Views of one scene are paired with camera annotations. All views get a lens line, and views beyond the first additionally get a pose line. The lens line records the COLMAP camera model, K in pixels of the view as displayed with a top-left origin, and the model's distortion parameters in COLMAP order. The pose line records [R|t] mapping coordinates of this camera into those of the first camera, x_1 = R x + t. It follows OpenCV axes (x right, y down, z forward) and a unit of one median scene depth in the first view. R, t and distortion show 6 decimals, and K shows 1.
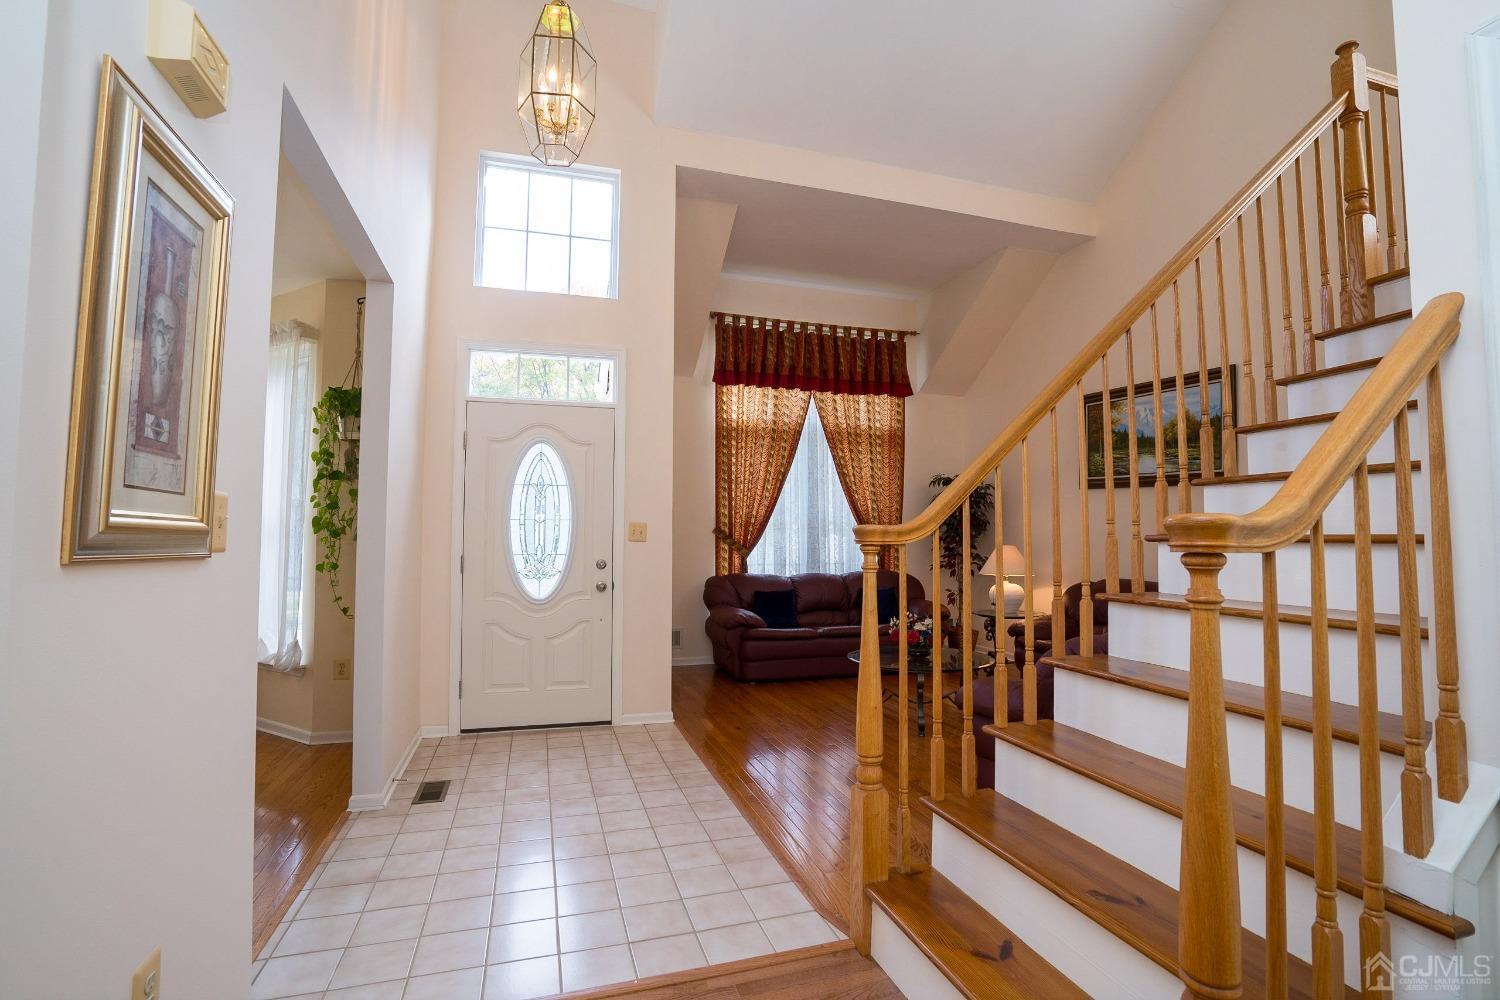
lens RADIAL K [[691.5, 0, 746.2], [0, 691.5, 484.4], [0, 0, 1]] dist [-0.031510, 0.006242]
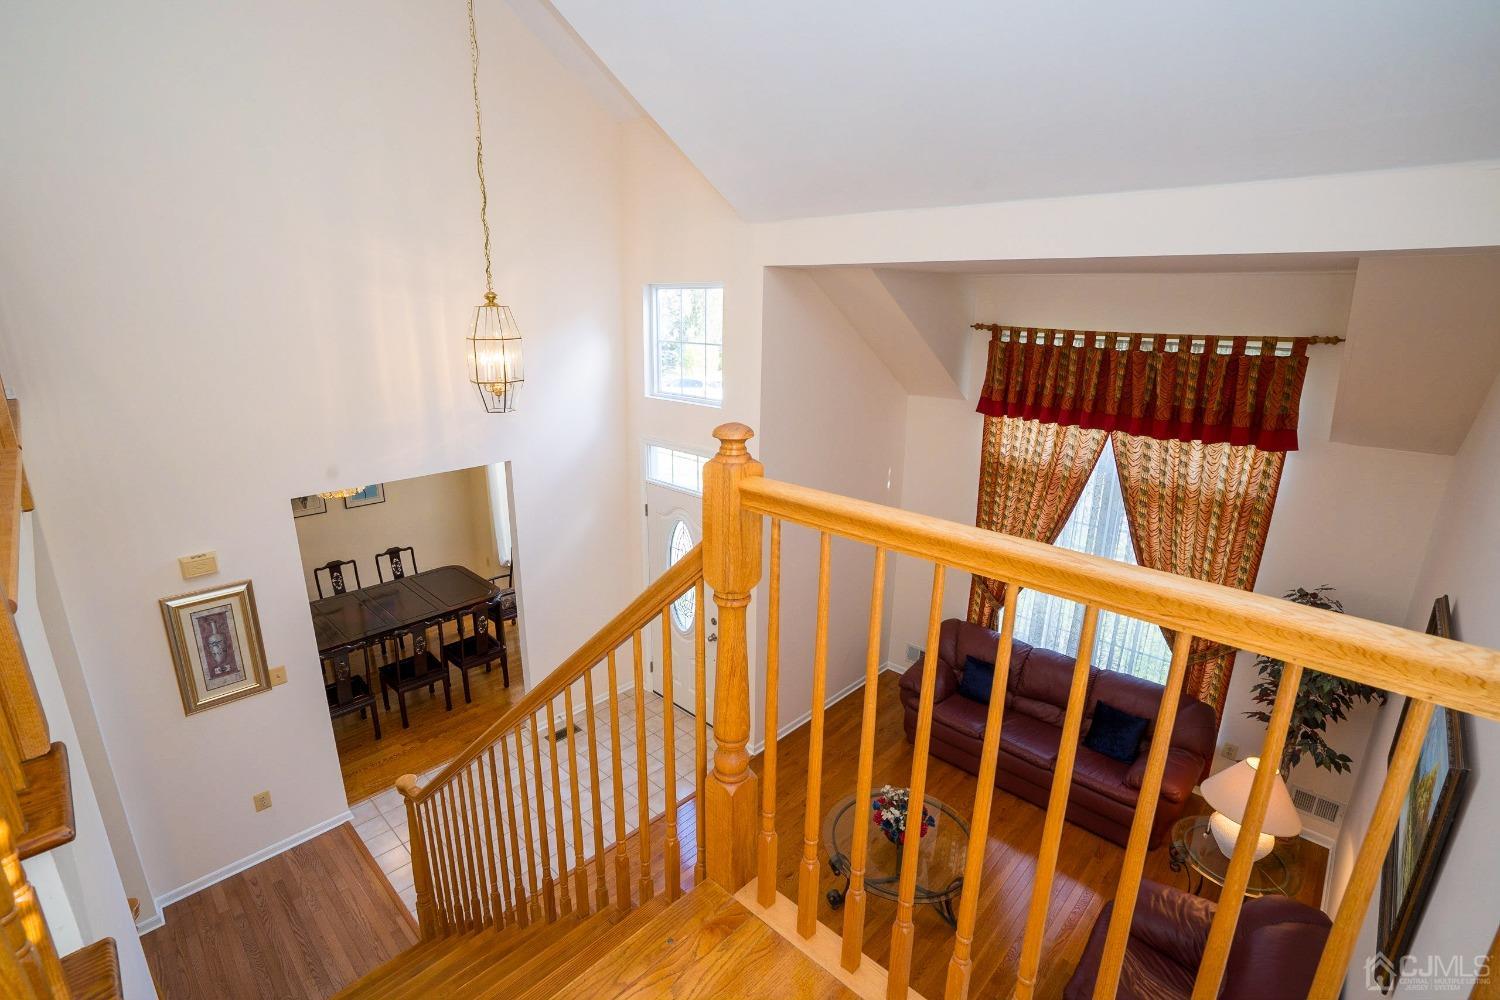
lens RADIAL K [[691.5, 0, 759.0], [0, 691.5, 497.0], [0, 0, 1]] dist [-0.031510, 0.006242]
pose [[0.486554, 0.238266, -0.840532, 0.553137], [0.055109, 0.951806, 0.301710, -0.314048], [0.871911, -0.193119, 0.449974, 0.343399]]
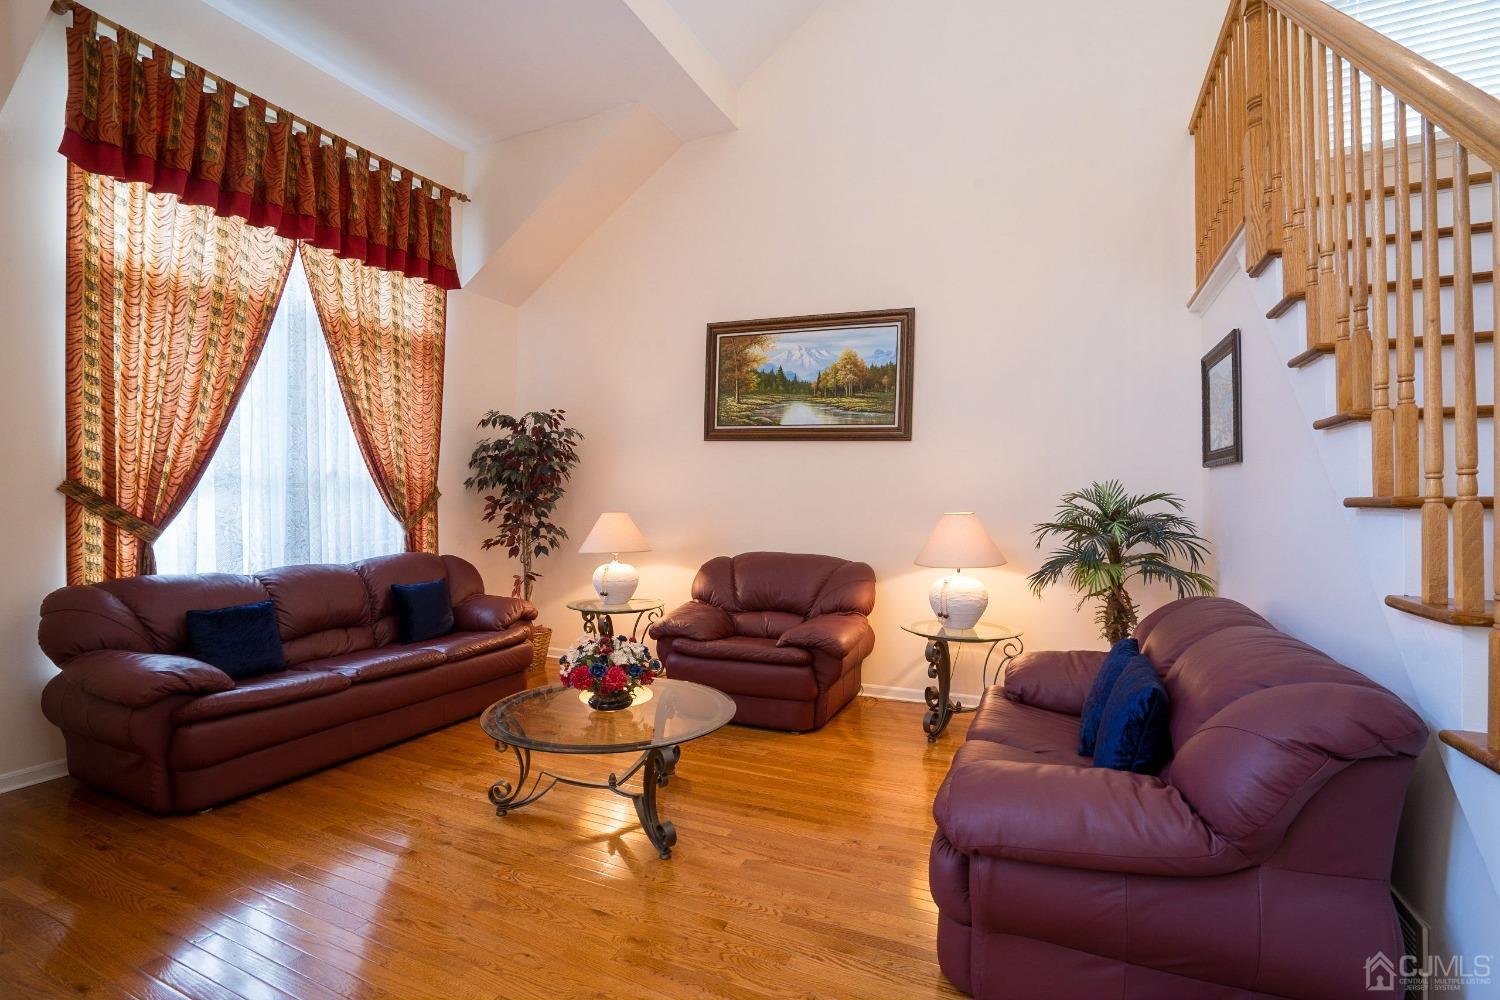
lens RADIAL K [[691.5, 0, 742.1], [0, 691.5, 496.8], [0, 0, 1]] dist [-0.031510, 0.006242]
pose [[0.675790, 0.000731, 0.737094, -0.068712], [-0.052007, 0.997555, 0.046692, 0.028054], [-0.735257, -0.069888, 0.674175, 0.358679]]
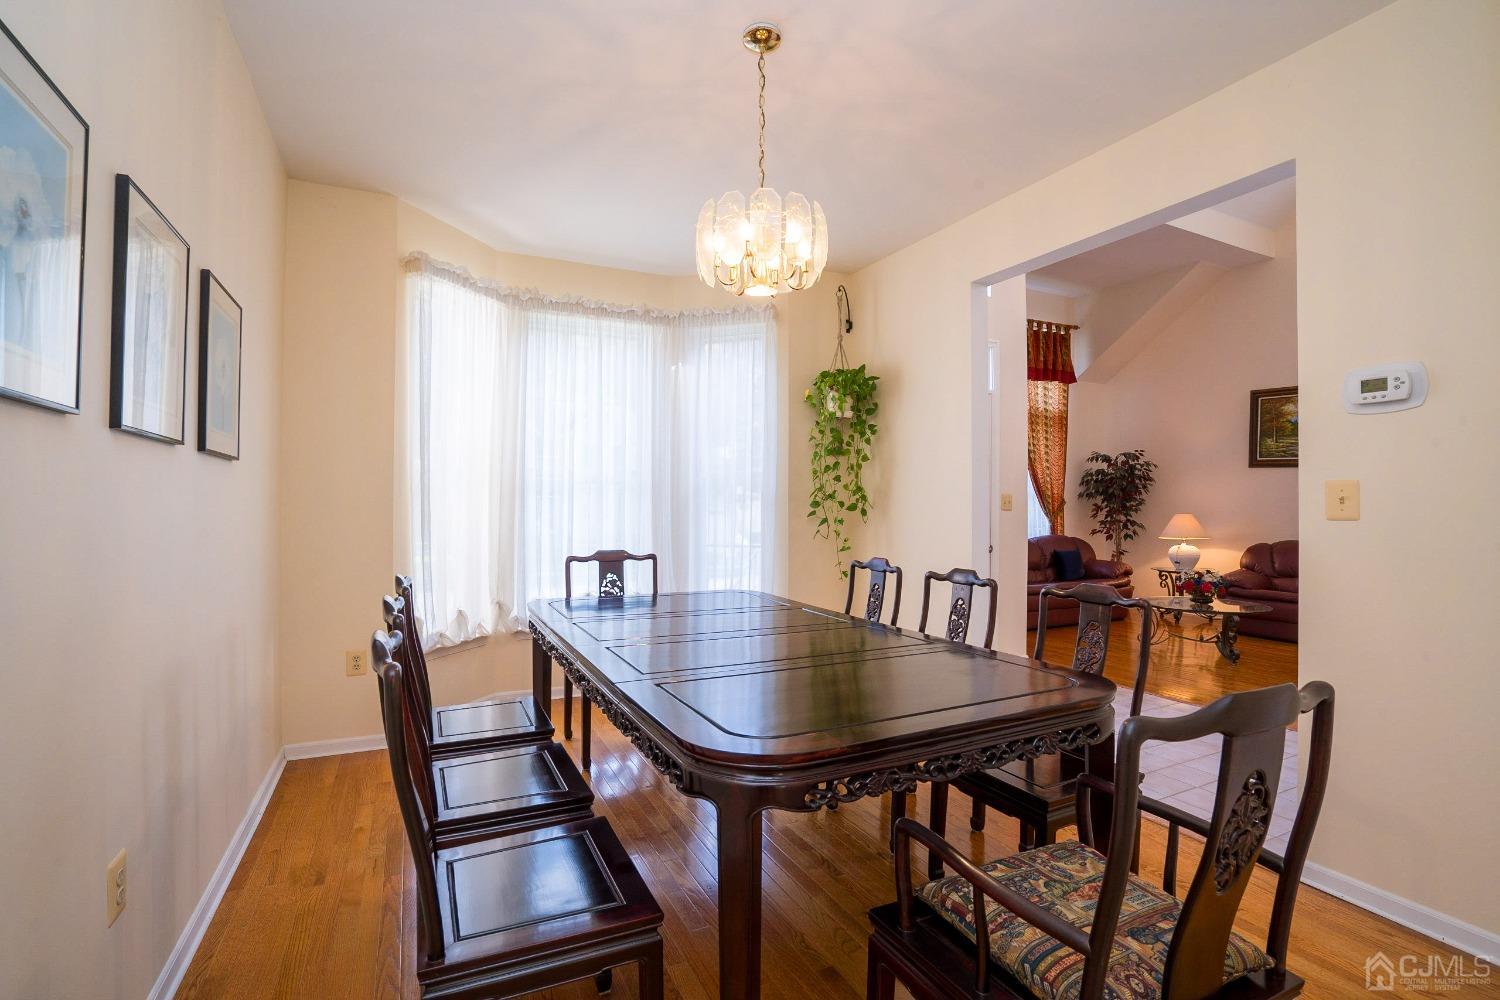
lens RADIAL K [[691.5, 0, 757.8], [0, 691.5, 500.9], [0, 0, 1]] dist [-0.031510, 0.006242]
pose [[0.985654, 0.000669, 0.168777, -0.503640], [-0.012040, 0.997723, 0.066362, -0.002602], [-0.168348, -0.067442, 0.983418, -0.047994]]
